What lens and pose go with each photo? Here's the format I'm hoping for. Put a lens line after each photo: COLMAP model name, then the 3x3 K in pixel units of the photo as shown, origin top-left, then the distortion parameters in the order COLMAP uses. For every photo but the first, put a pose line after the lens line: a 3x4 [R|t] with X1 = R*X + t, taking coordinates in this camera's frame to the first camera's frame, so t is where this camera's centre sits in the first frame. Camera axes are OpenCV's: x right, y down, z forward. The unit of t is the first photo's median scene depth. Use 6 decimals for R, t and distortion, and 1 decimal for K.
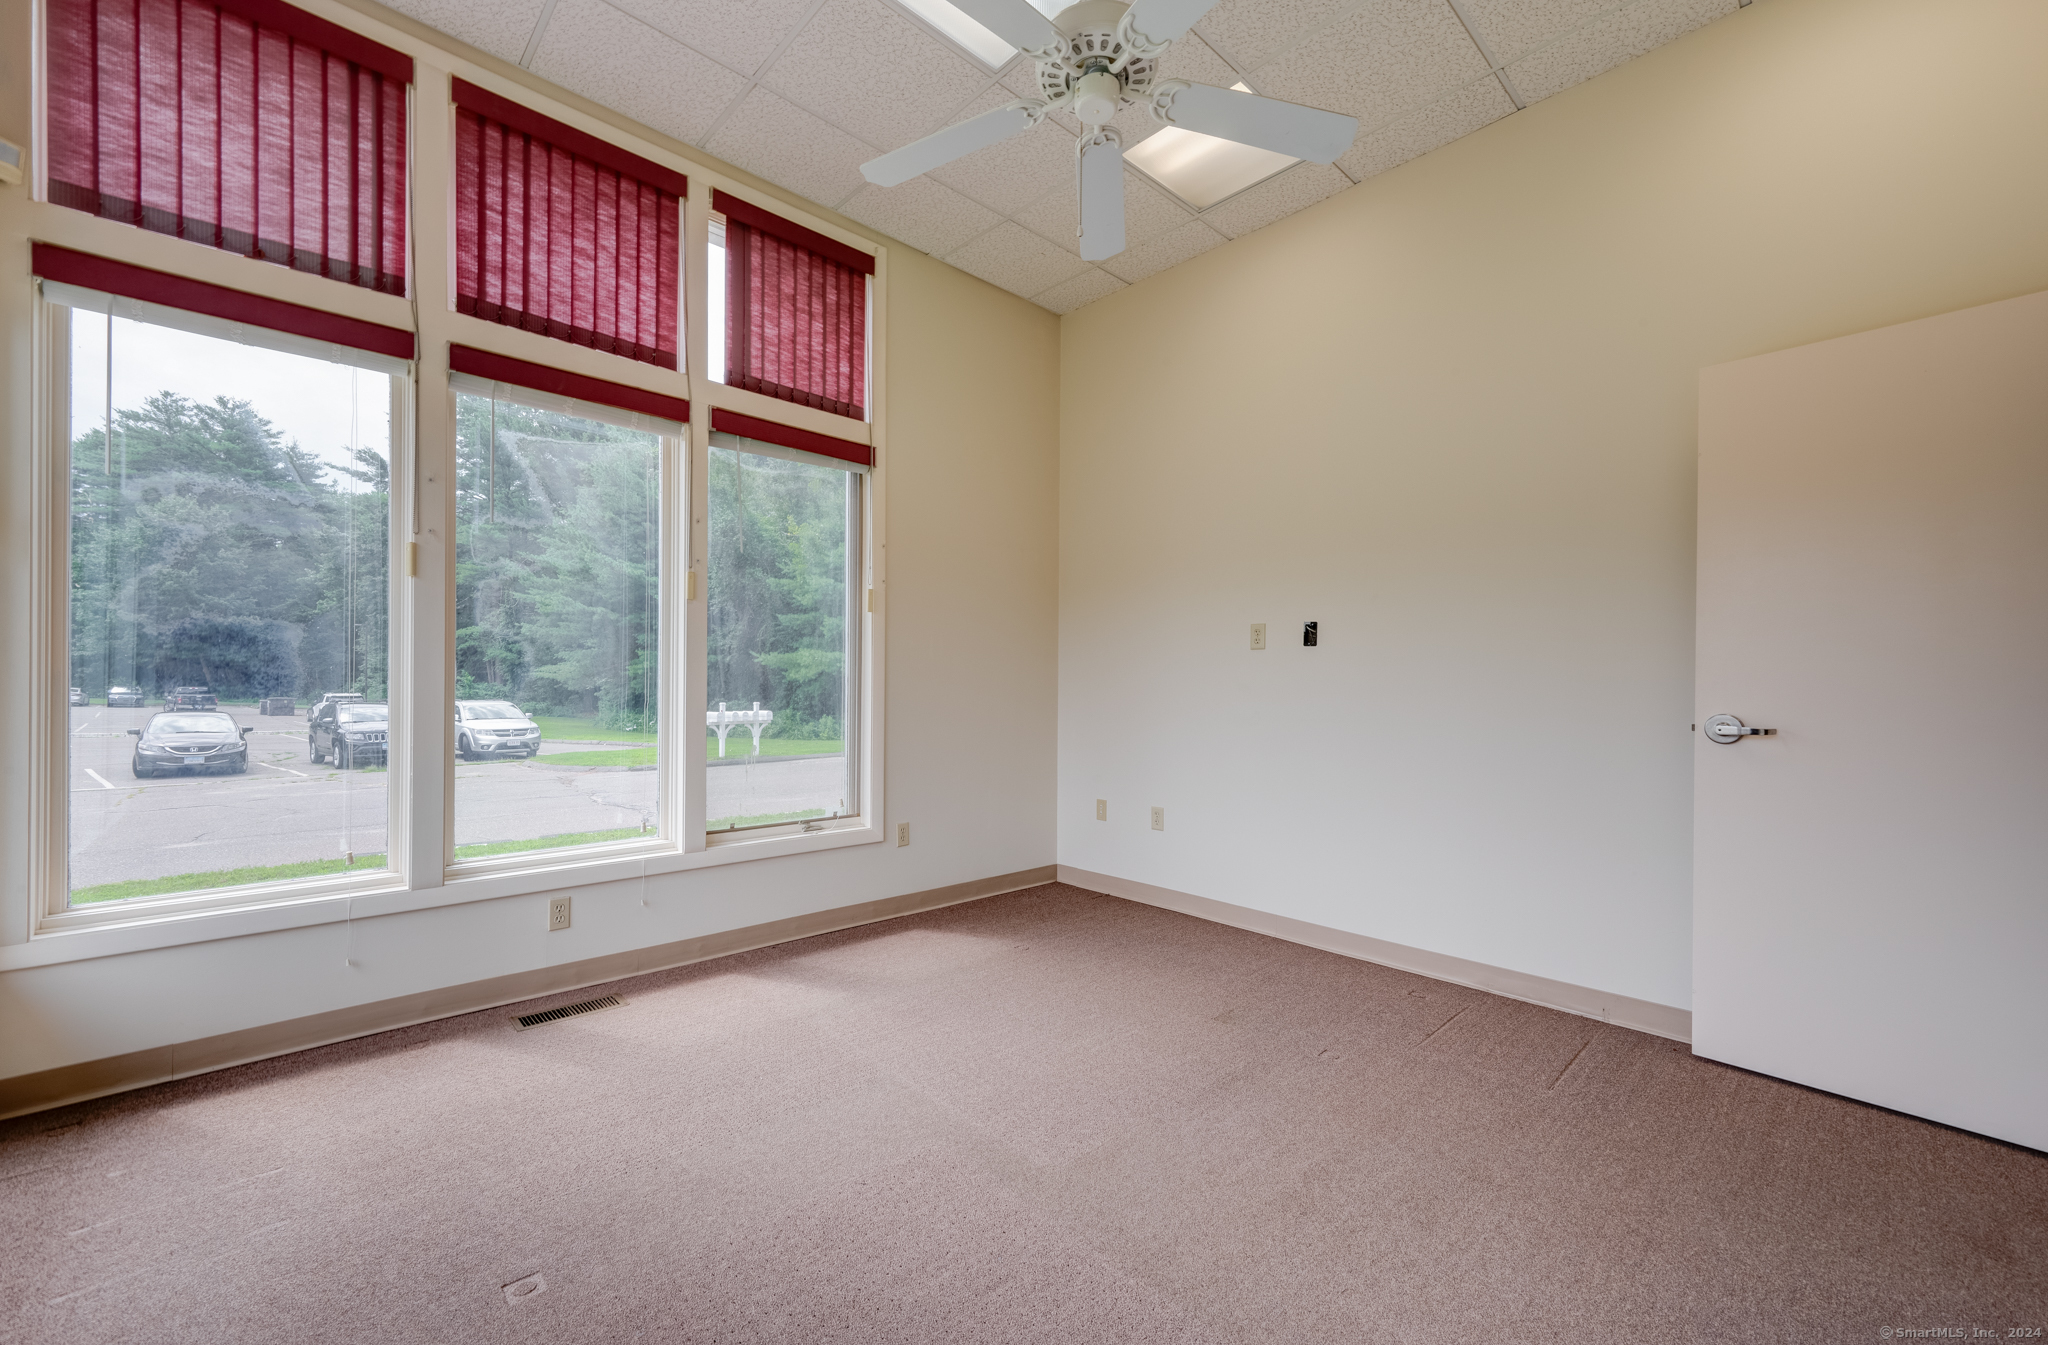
lens RADIAL K [[825.6, 0, 1024.9], [0, 825.6, 683.9], [0, 0, 1]] dist [0.009381, -0.000203]
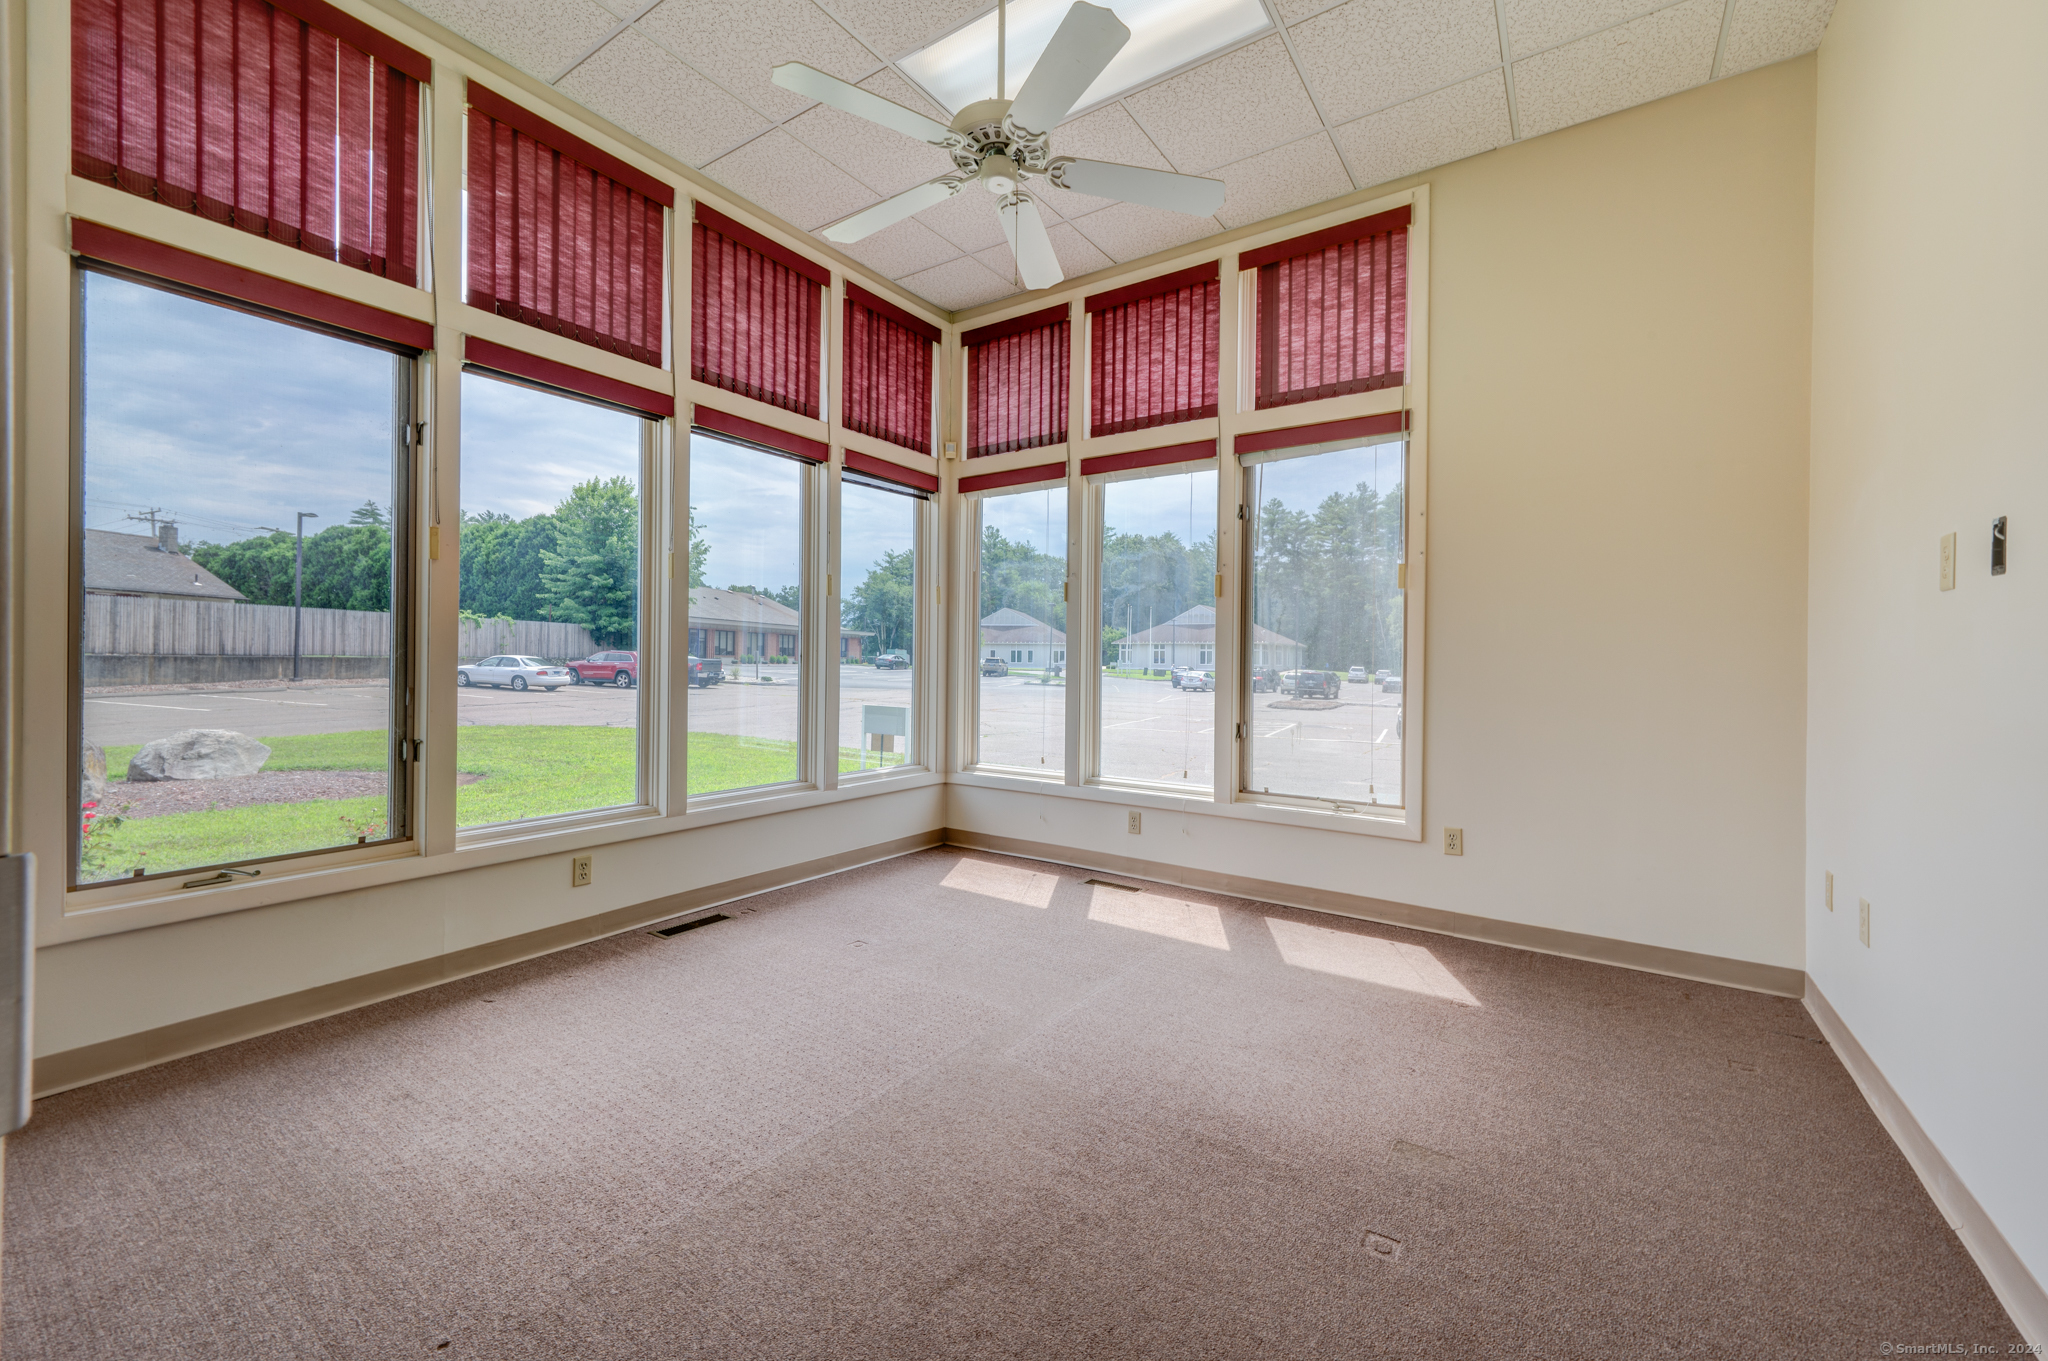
lens RADIAL K [[806.7, 0, 1028.7], [0, 806.7, 672.6], [0, 0, 1]] dist [0.002867, 0.000664]
pose [[0.201377, 0.004424, -0.979504, 0.762857], [-0.011951, 0.999926, 0.002059, 0.011189], [0.979441, 0.011292, 0.201415, 0.507100]]
